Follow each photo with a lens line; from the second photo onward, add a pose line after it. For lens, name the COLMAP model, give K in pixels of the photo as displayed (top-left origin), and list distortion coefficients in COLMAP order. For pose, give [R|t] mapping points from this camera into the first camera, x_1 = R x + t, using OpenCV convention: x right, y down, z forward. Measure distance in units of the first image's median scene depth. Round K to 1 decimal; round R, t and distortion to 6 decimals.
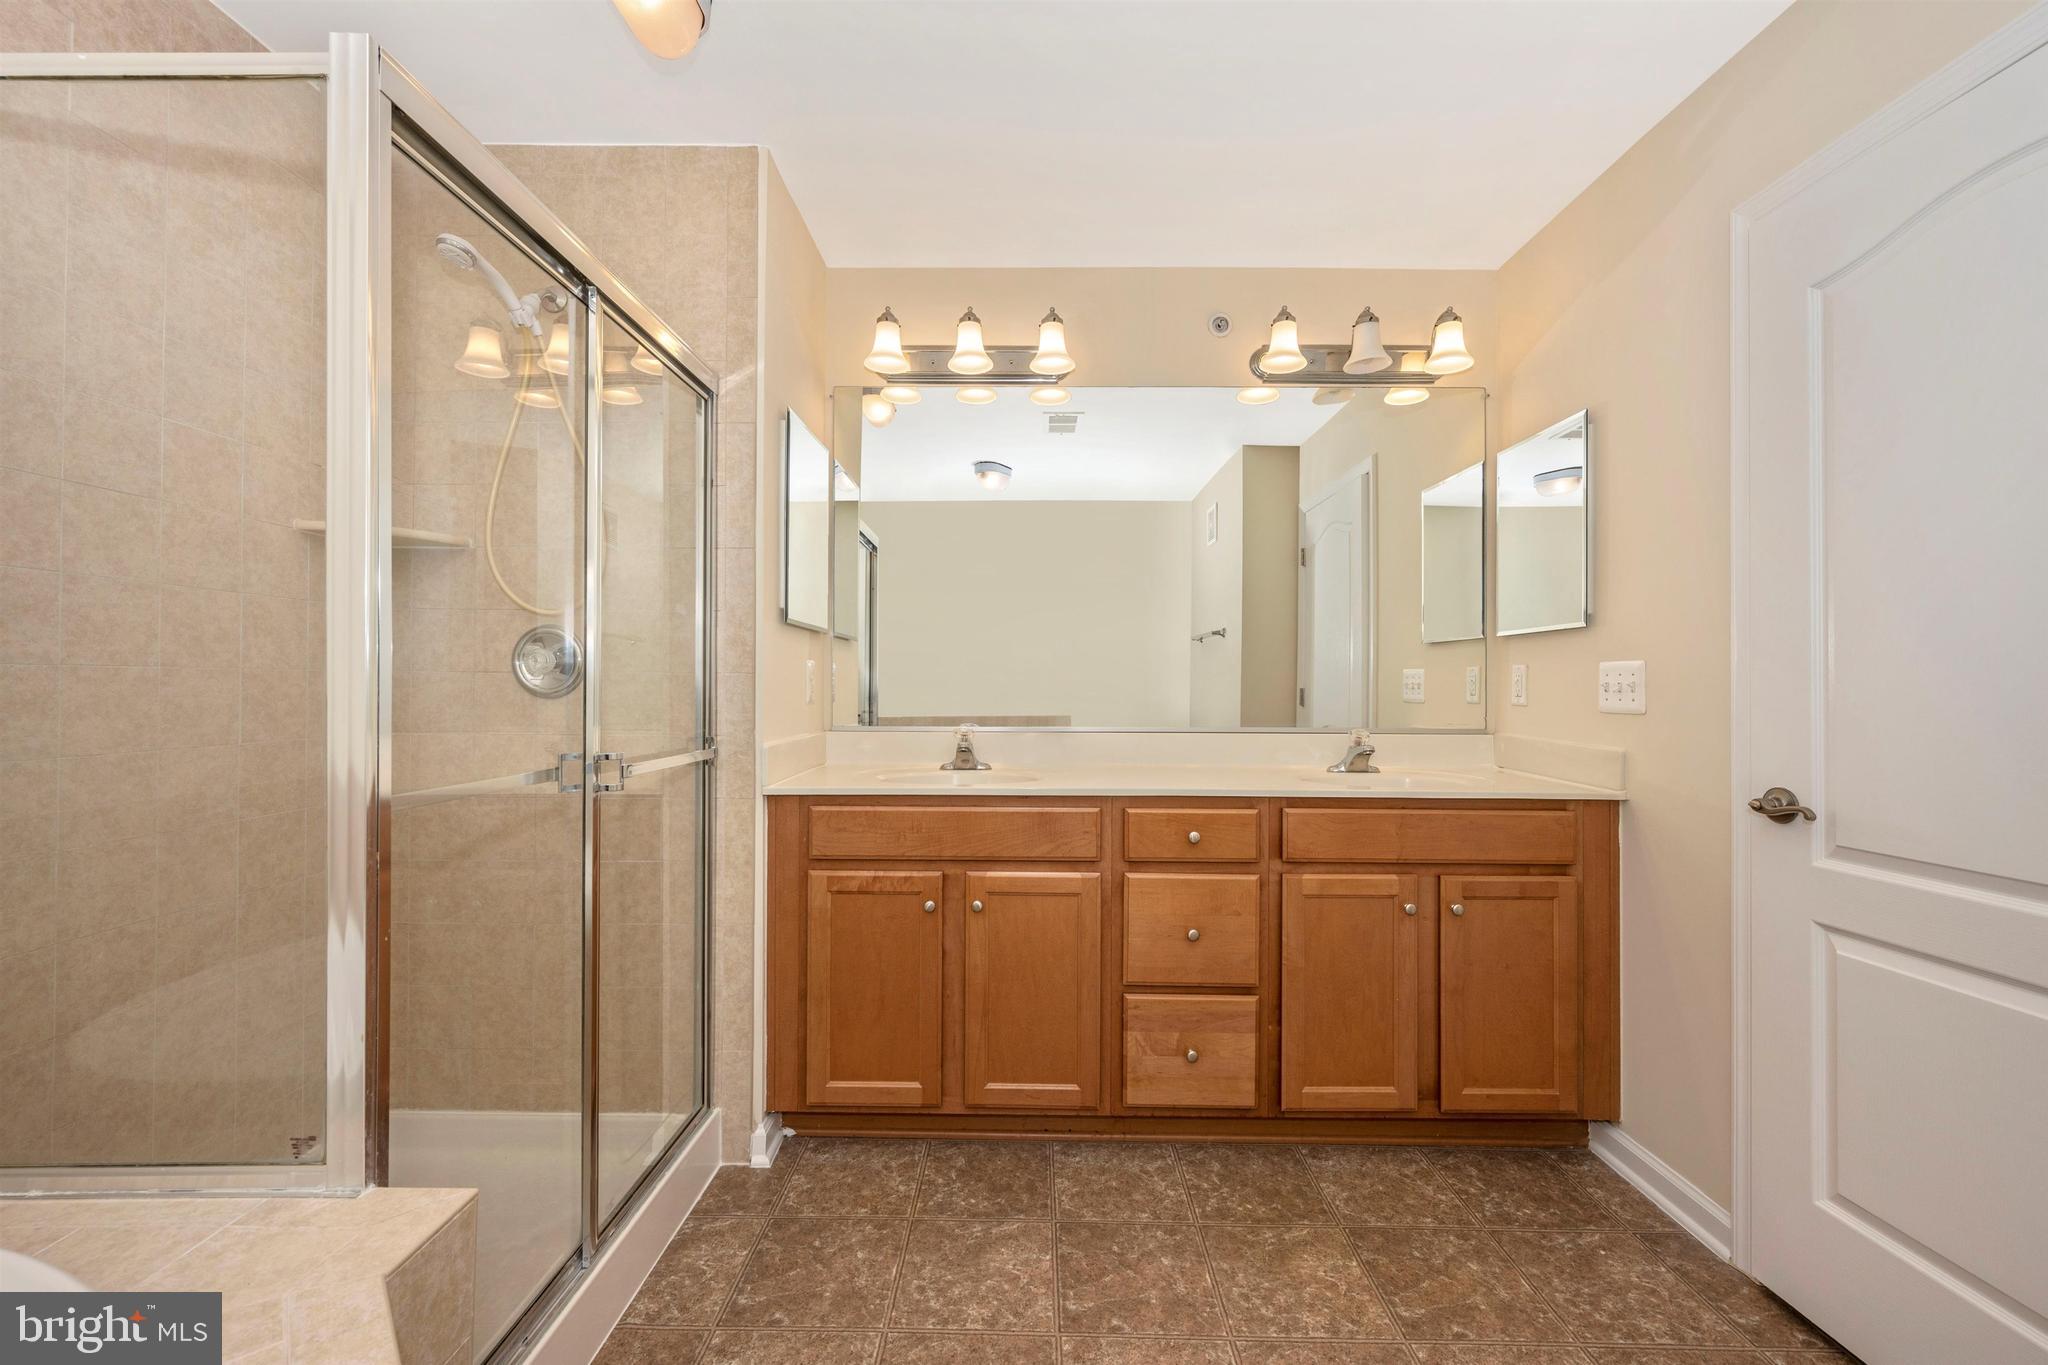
lens RADIAL K [[819.7, 0, 1022.5], [0, 819.7, 674.7], [0, 0, 1]] dist [0.000002, 0.000043]
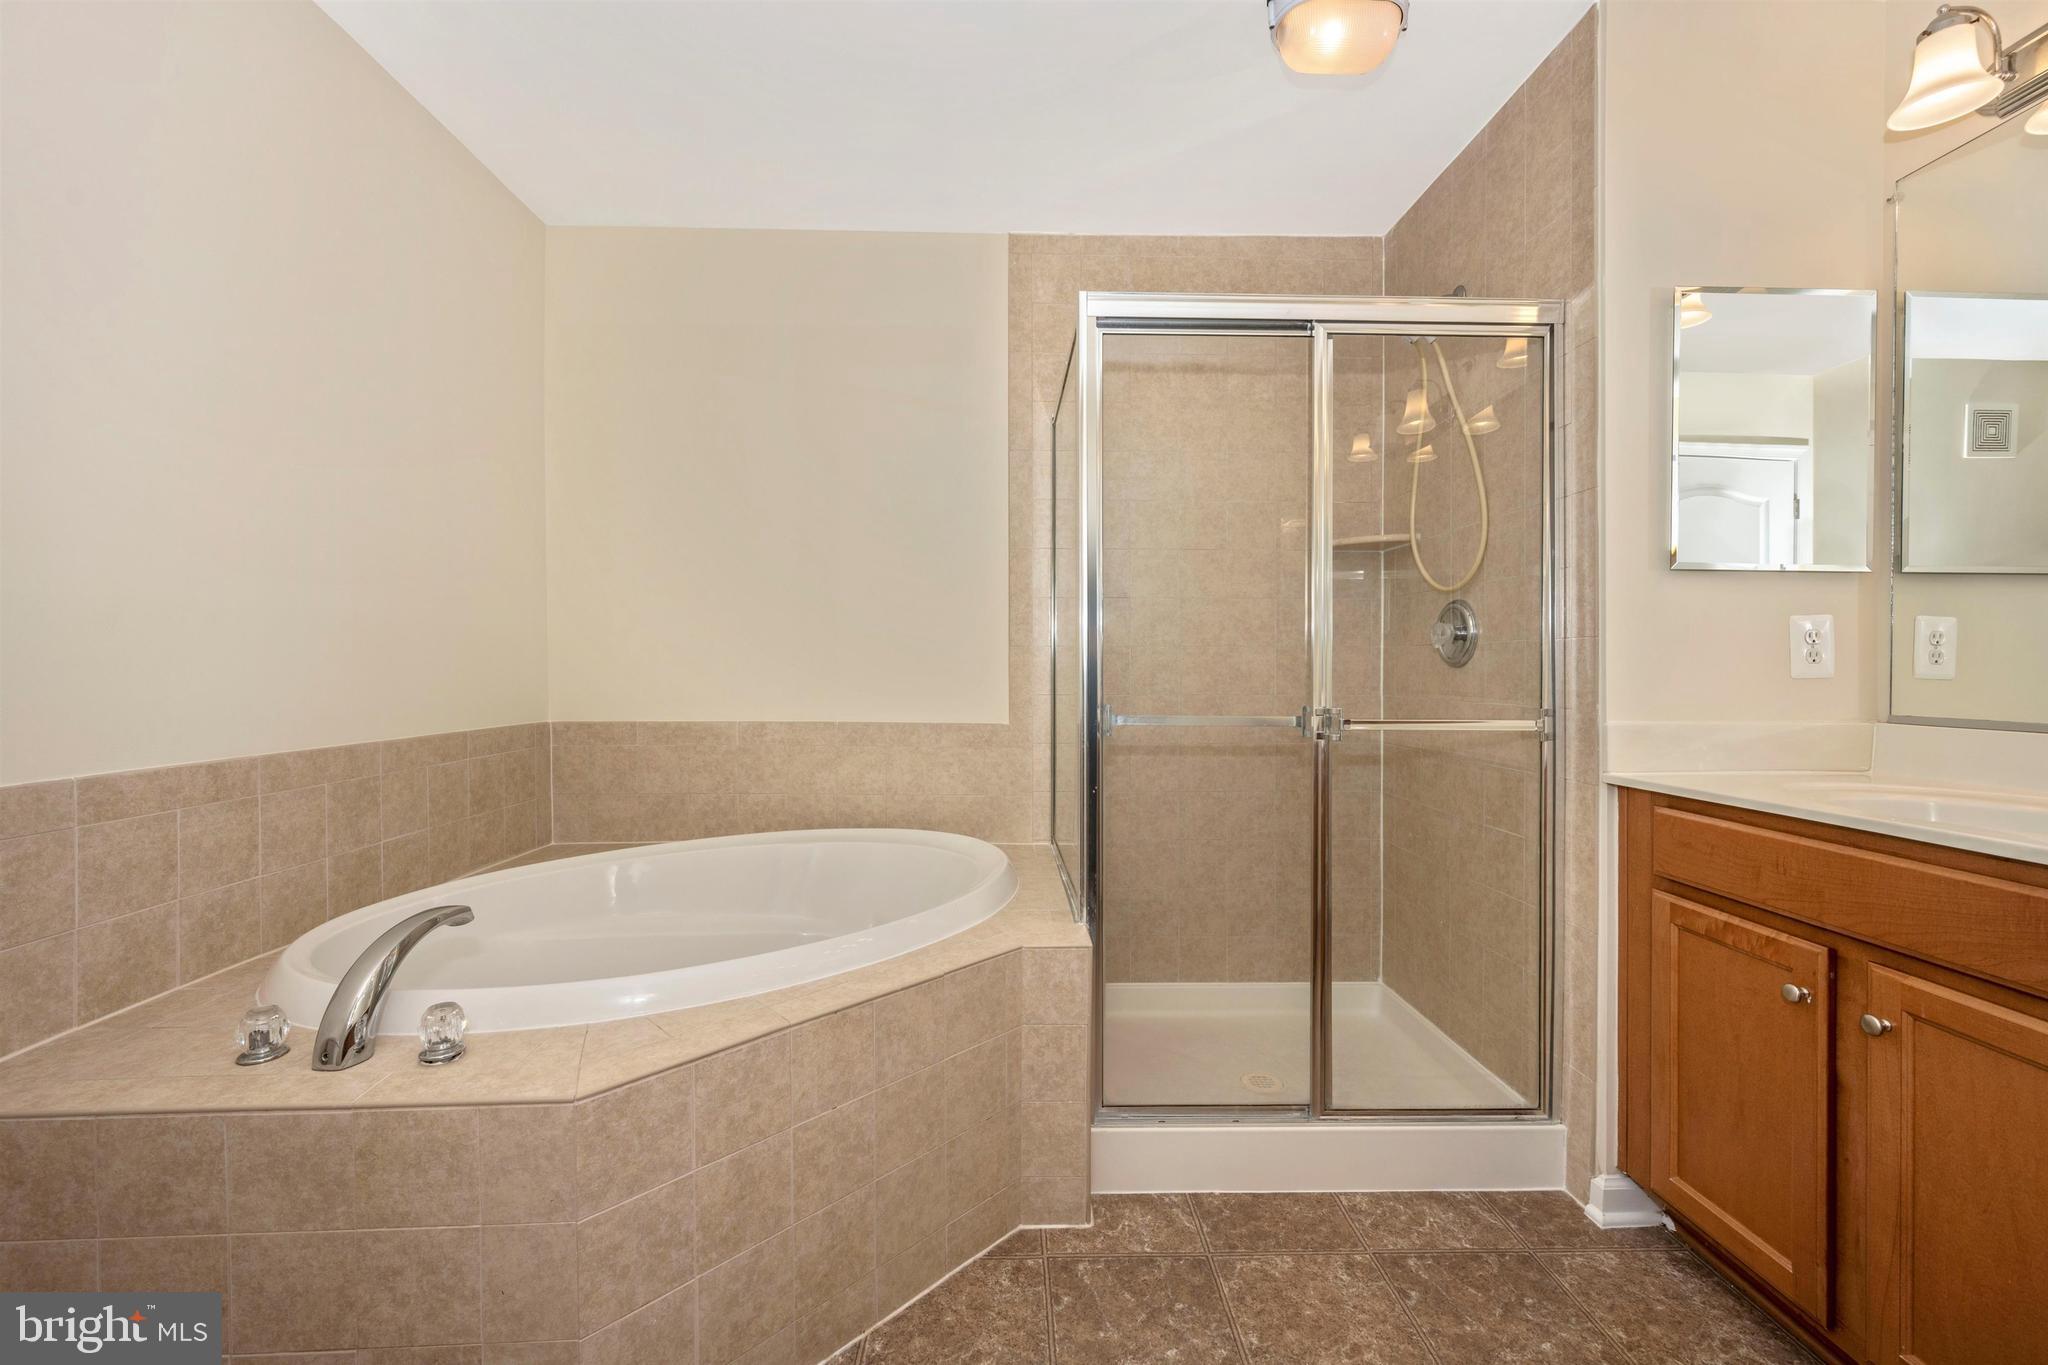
lens RADIAL K [[819.7, 0, 1022.5], [0, 819.7, 674.7], [0, 0, 1]] dist [0.000002, 0.000043]
pose [[0.039640, 0.007090, -0.999189, 0.500946], [0.011843, 0.999901, 0.007564, 0.024242], [0.999144, -0.012134, 0.039552, 0.387113]]
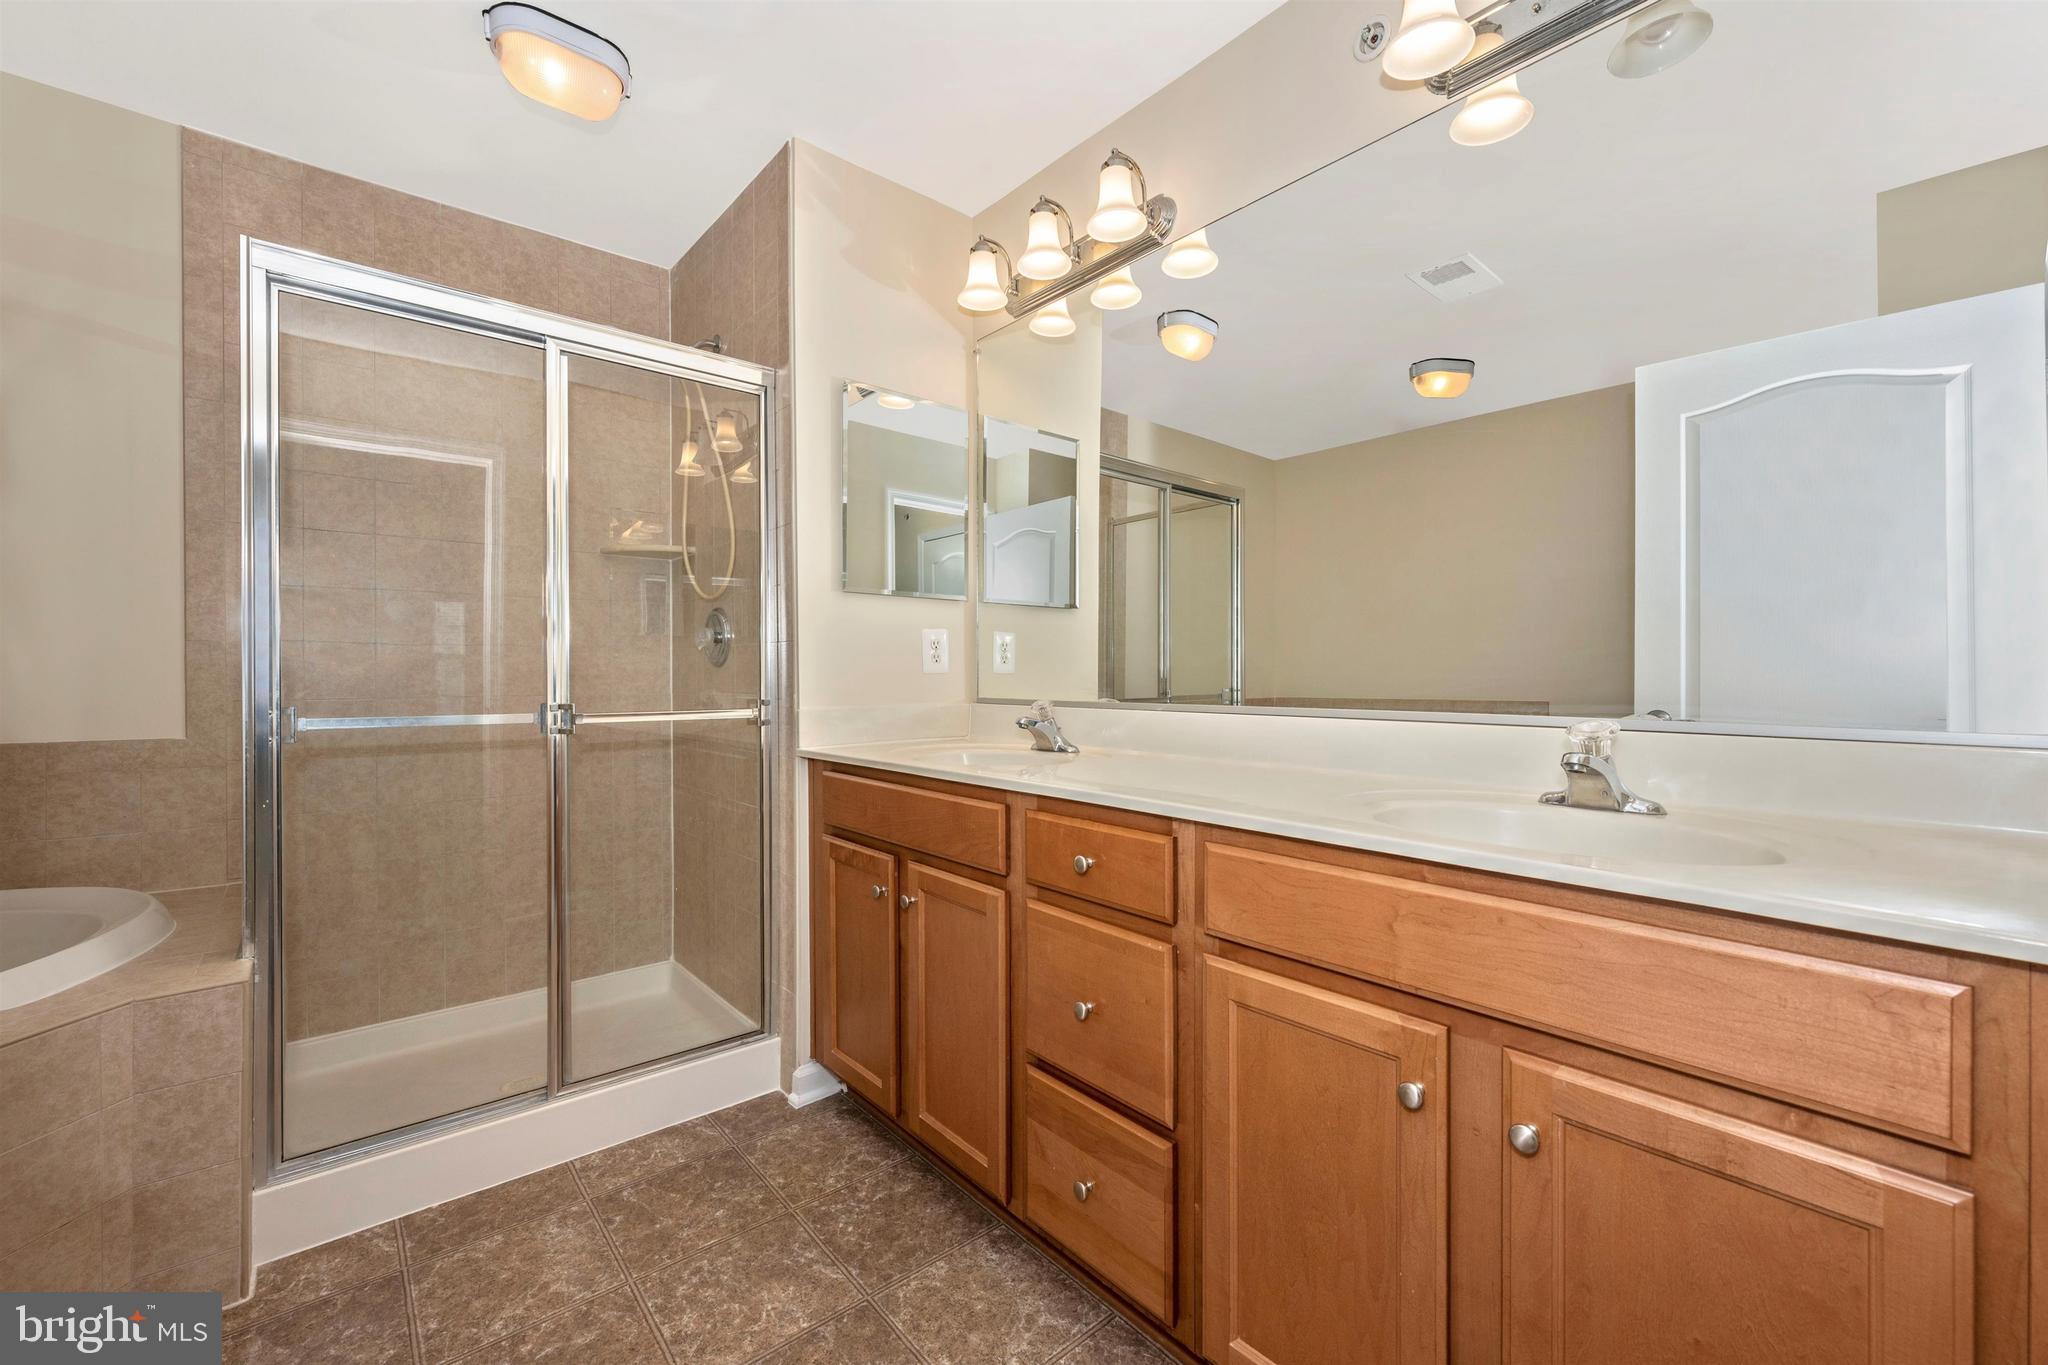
lens RADIAL K [[831.8, 0, 1016.5], [0, 831.8, 673.1], [0, 0, 1]] dist [-0.000026, 0.000127]
pose [[0.656051, -0.003196, -0.754710, 0.691218], [0.014552, 0.999859, 0.008416, 0.035465], [0.754576, -0.016504, 0.656005, 0.523230]]
